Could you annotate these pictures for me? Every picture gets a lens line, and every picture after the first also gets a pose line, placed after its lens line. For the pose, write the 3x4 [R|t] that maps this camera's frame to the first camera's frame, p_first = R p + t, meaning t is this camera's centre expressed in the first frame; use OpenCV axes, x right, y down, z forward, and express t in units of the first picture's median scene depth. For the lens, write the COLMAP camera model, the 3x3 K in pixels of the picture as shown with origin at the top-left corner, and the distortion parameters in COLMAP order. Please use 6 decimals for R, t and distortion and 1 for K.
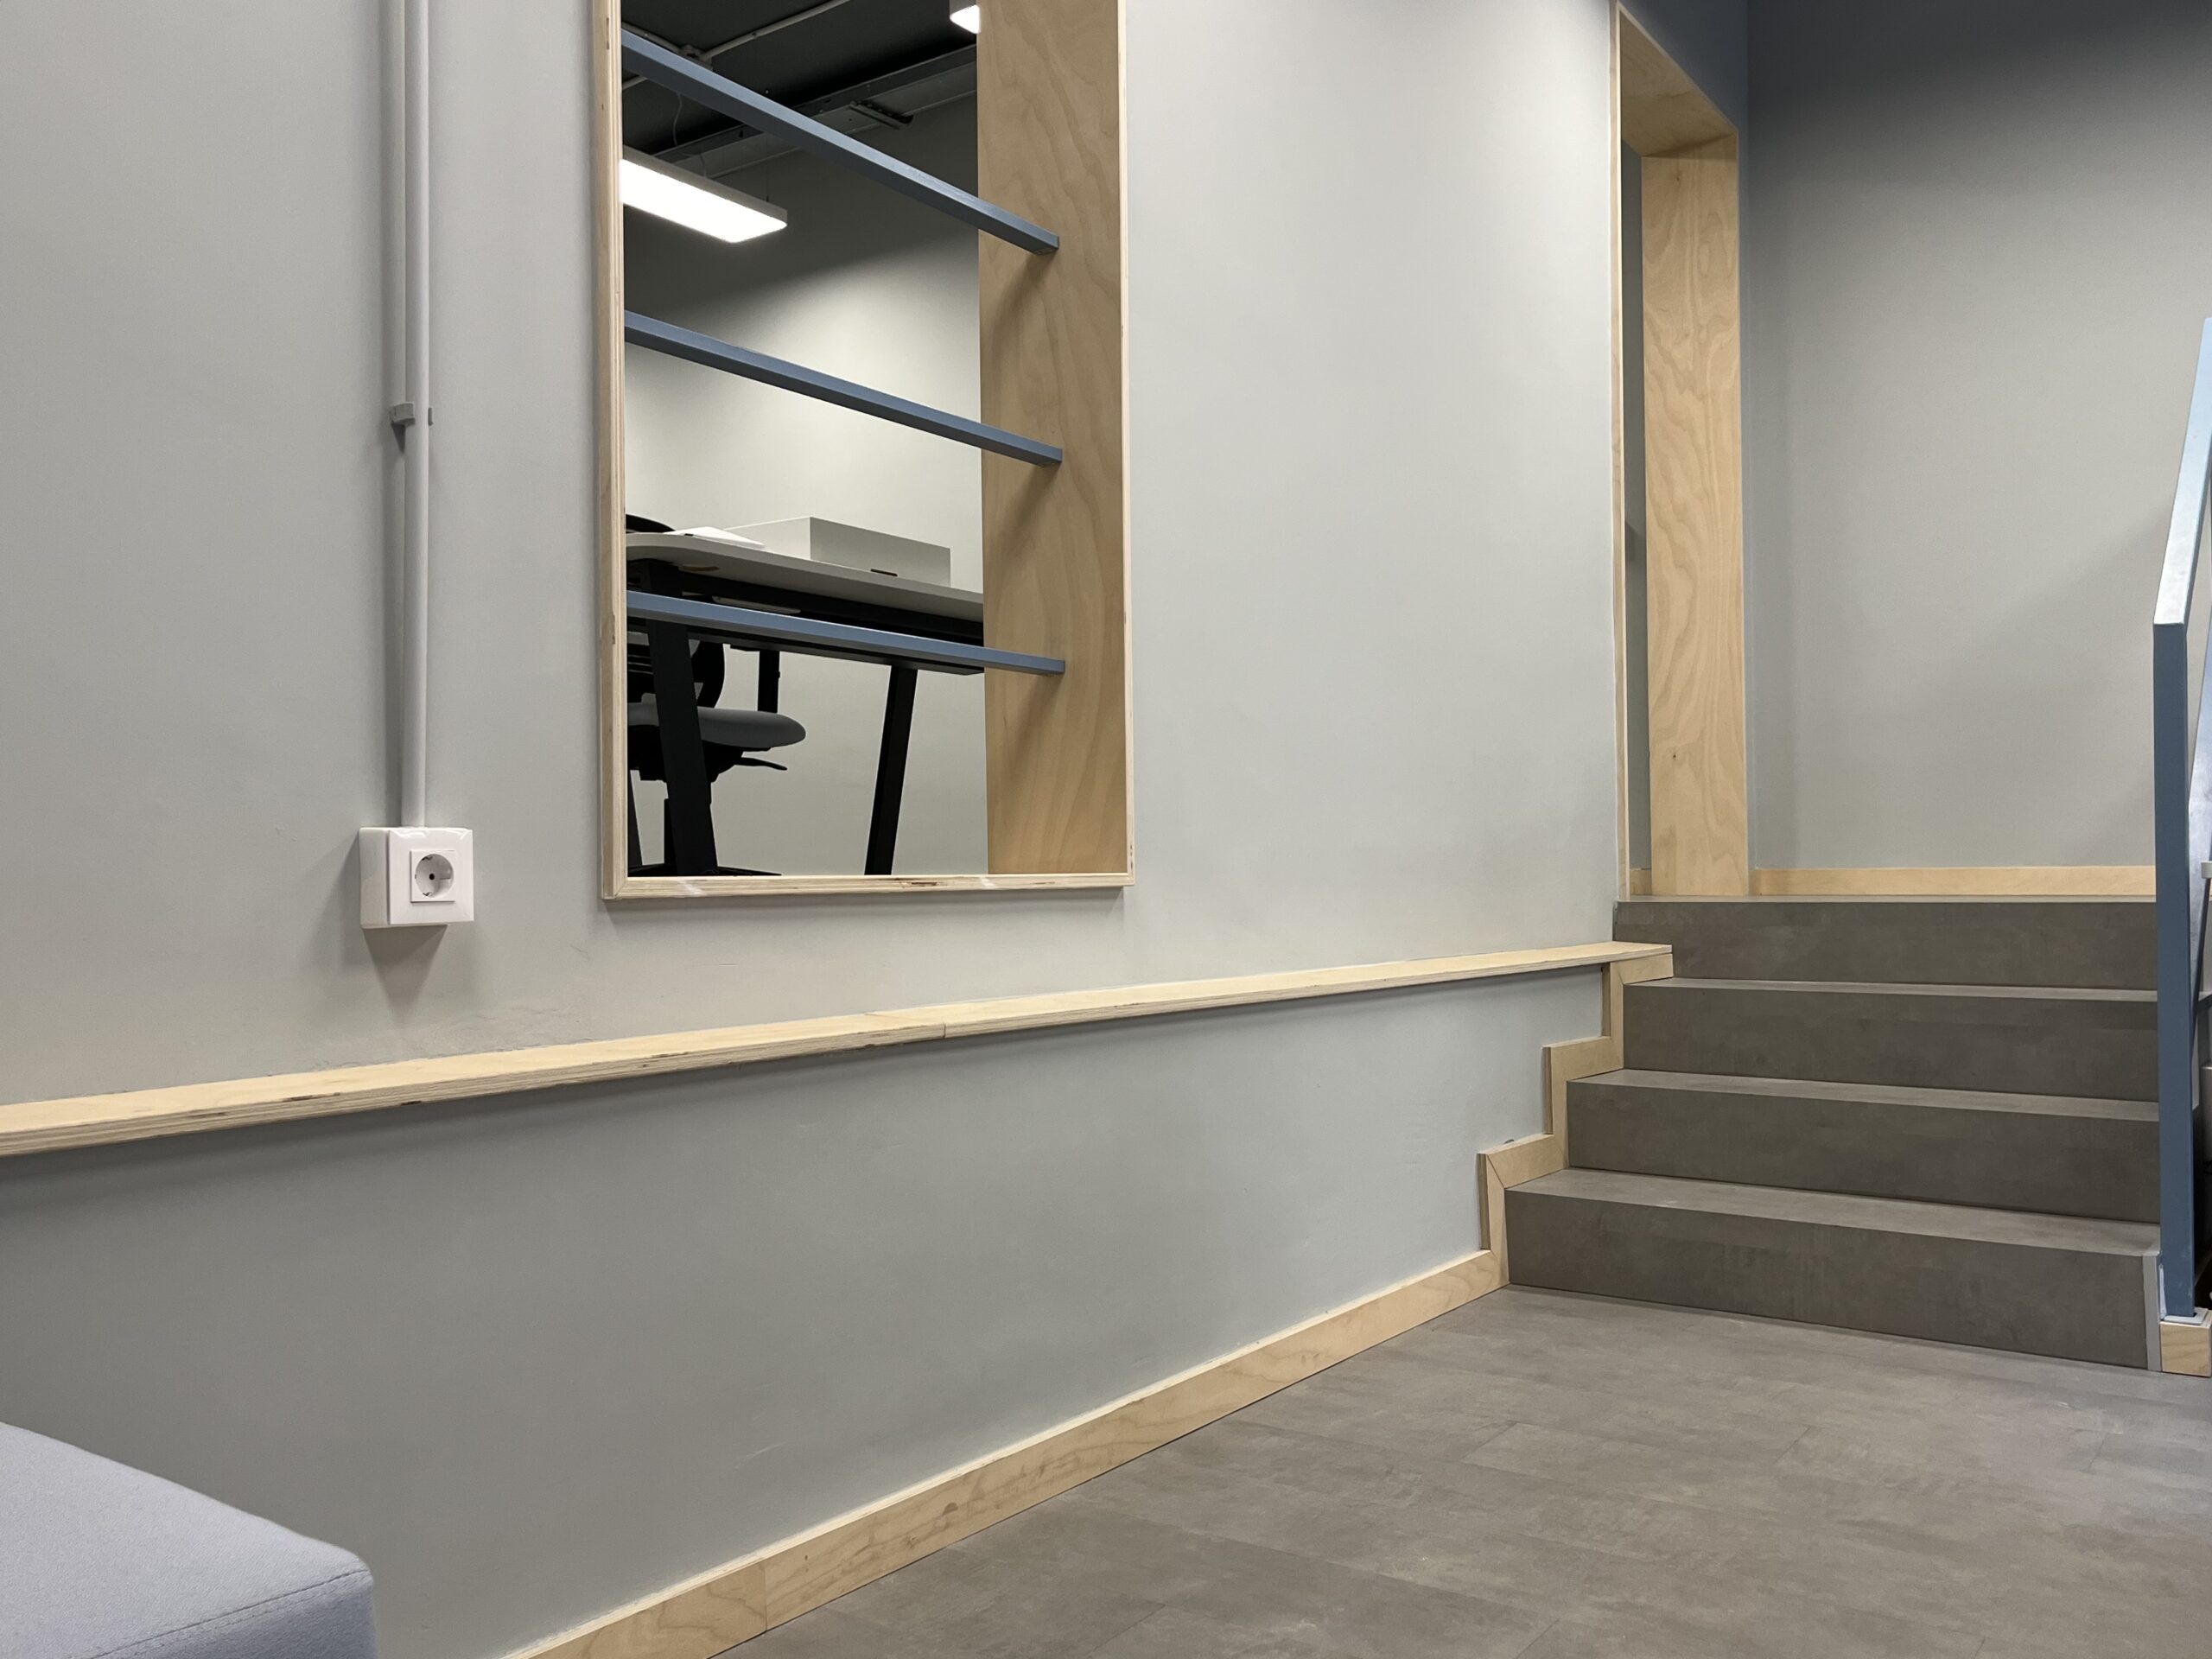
lens RADIAL K [[1818.8, 0, 1099.6], [0, 1818.8, 831.8], [0, 0, 1]] dist [0.051674, -0.050345]
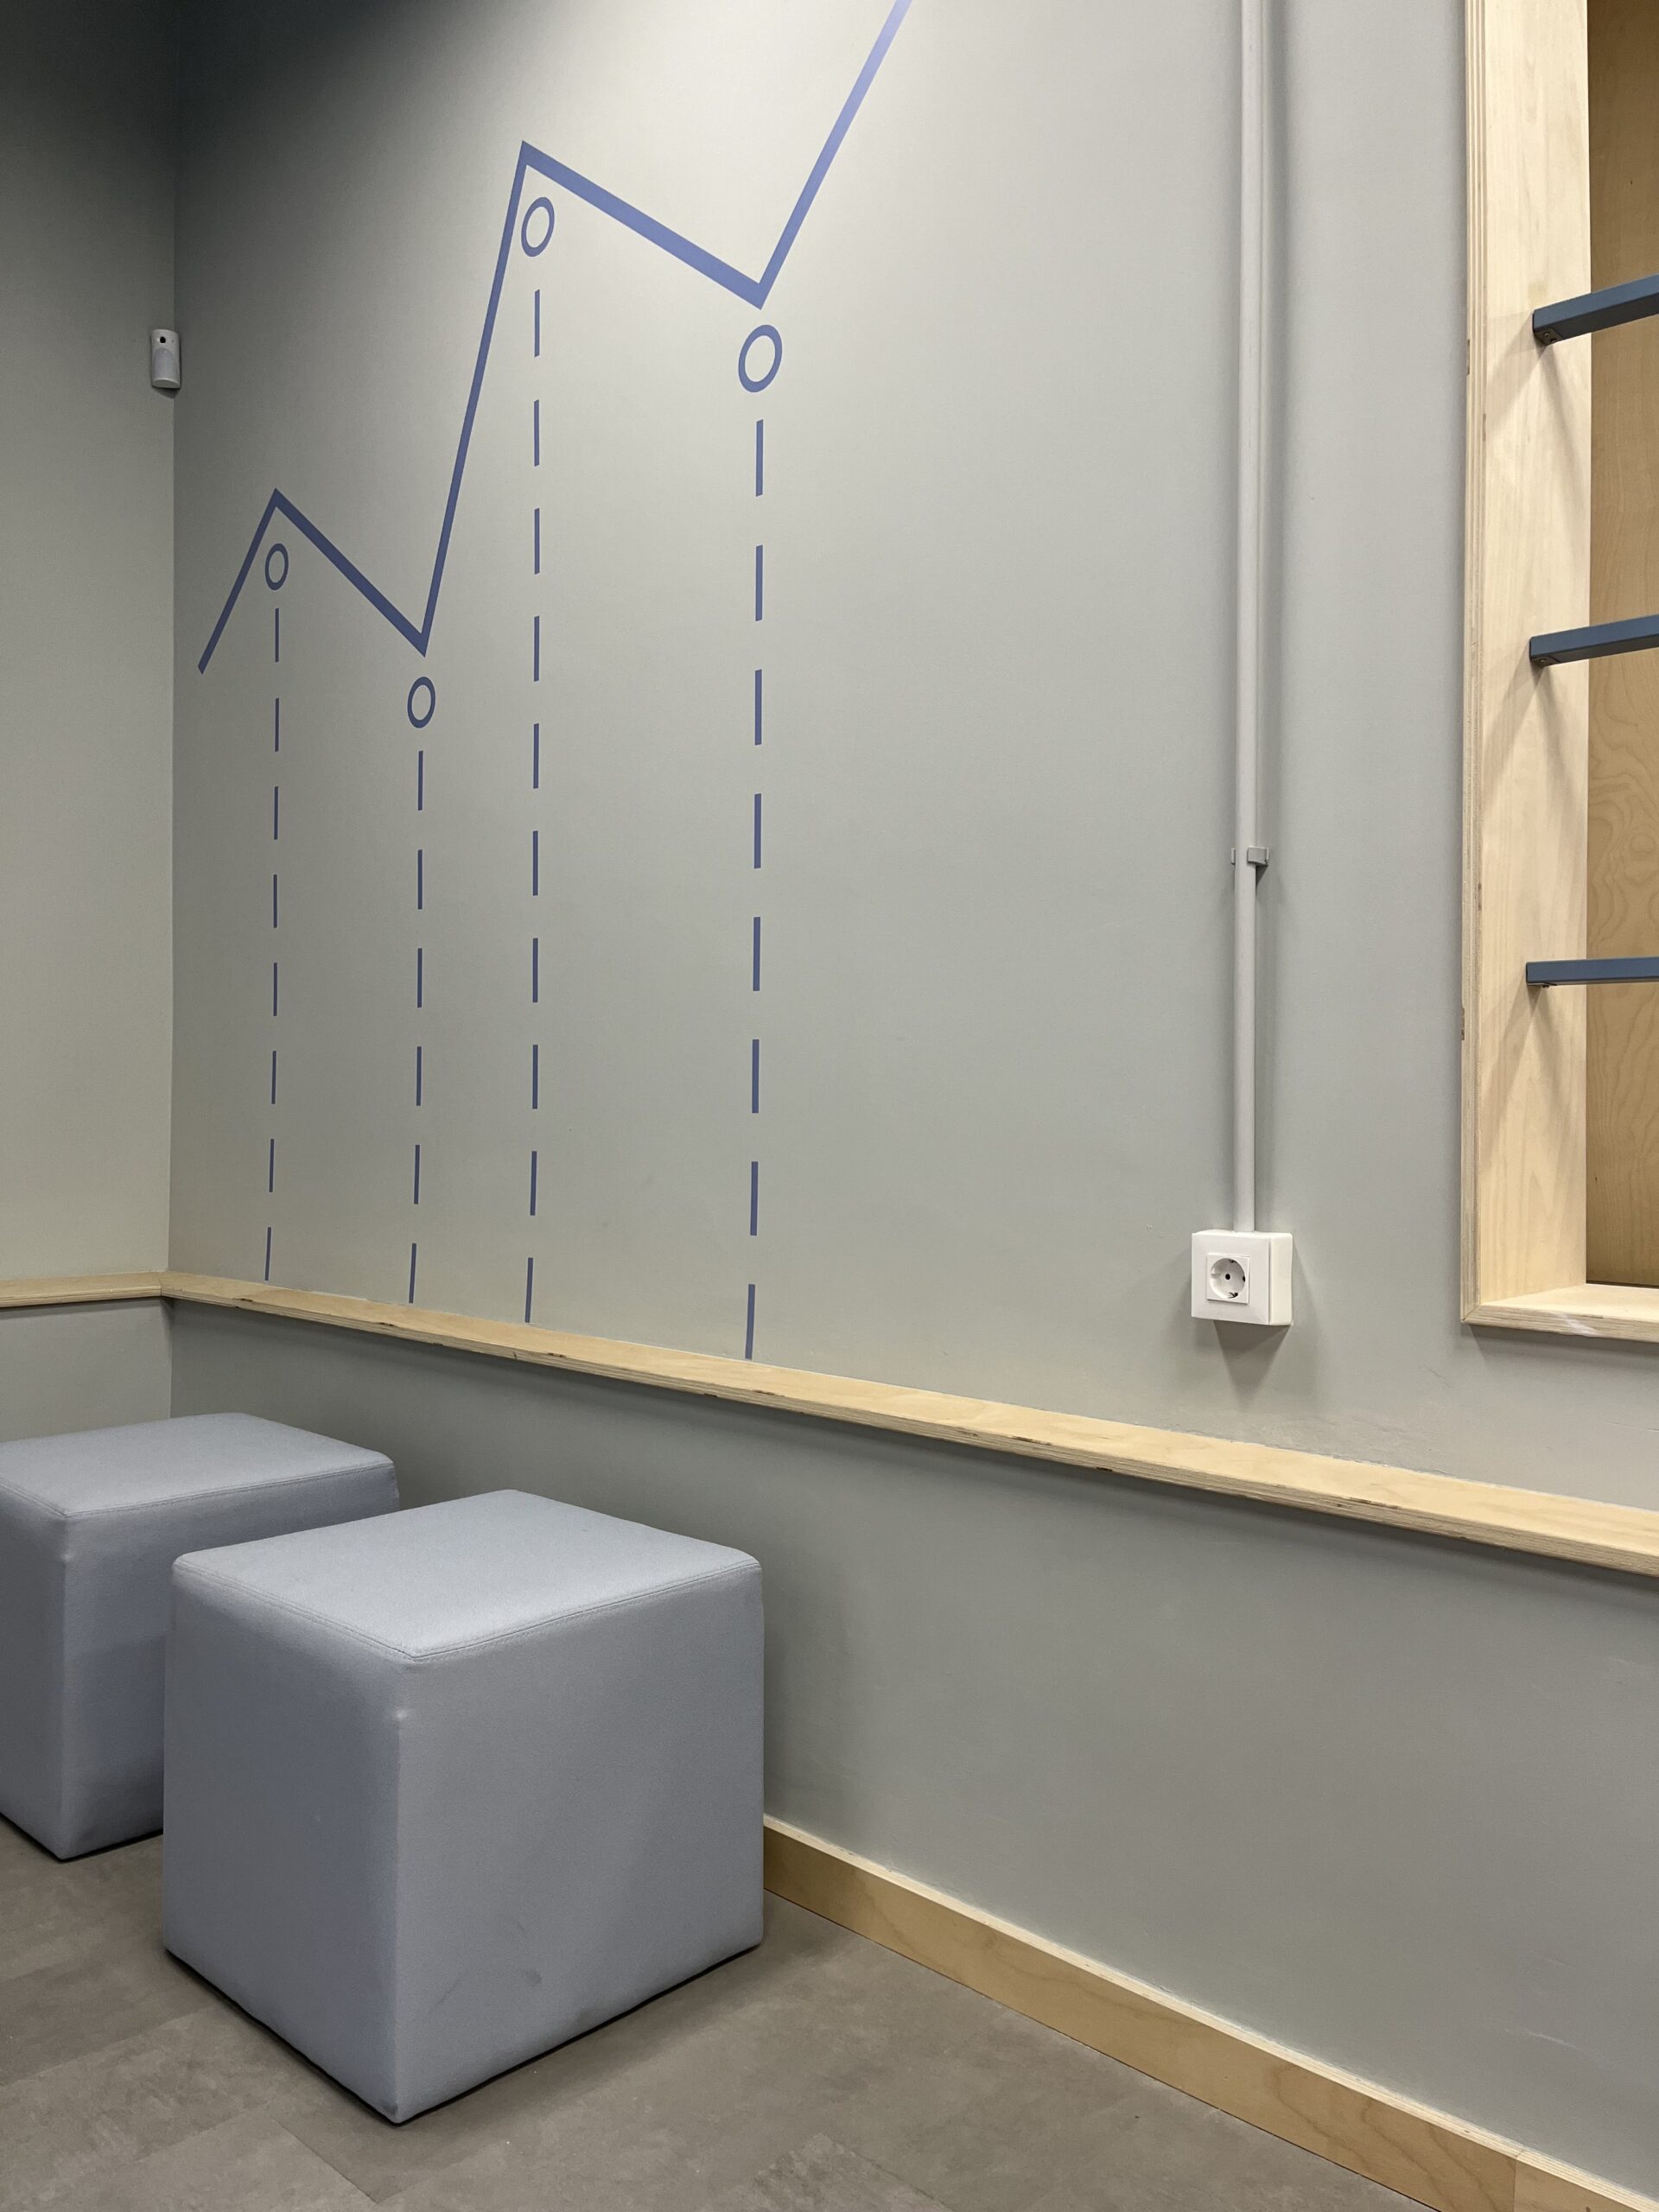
lens RADIAL K [[1651.8, 0, 820.5], [0, 1651.8, 1101.3], [0, 0, 1]] dist [0.078067, -0.103329]
pose [[-0.127249, 0.004861, -0.991859, 0.417523], [0.011781, 0.999925, 0.003389, -0.056105], [0.991801, -0.011254, -0.127296, 0.561141]]
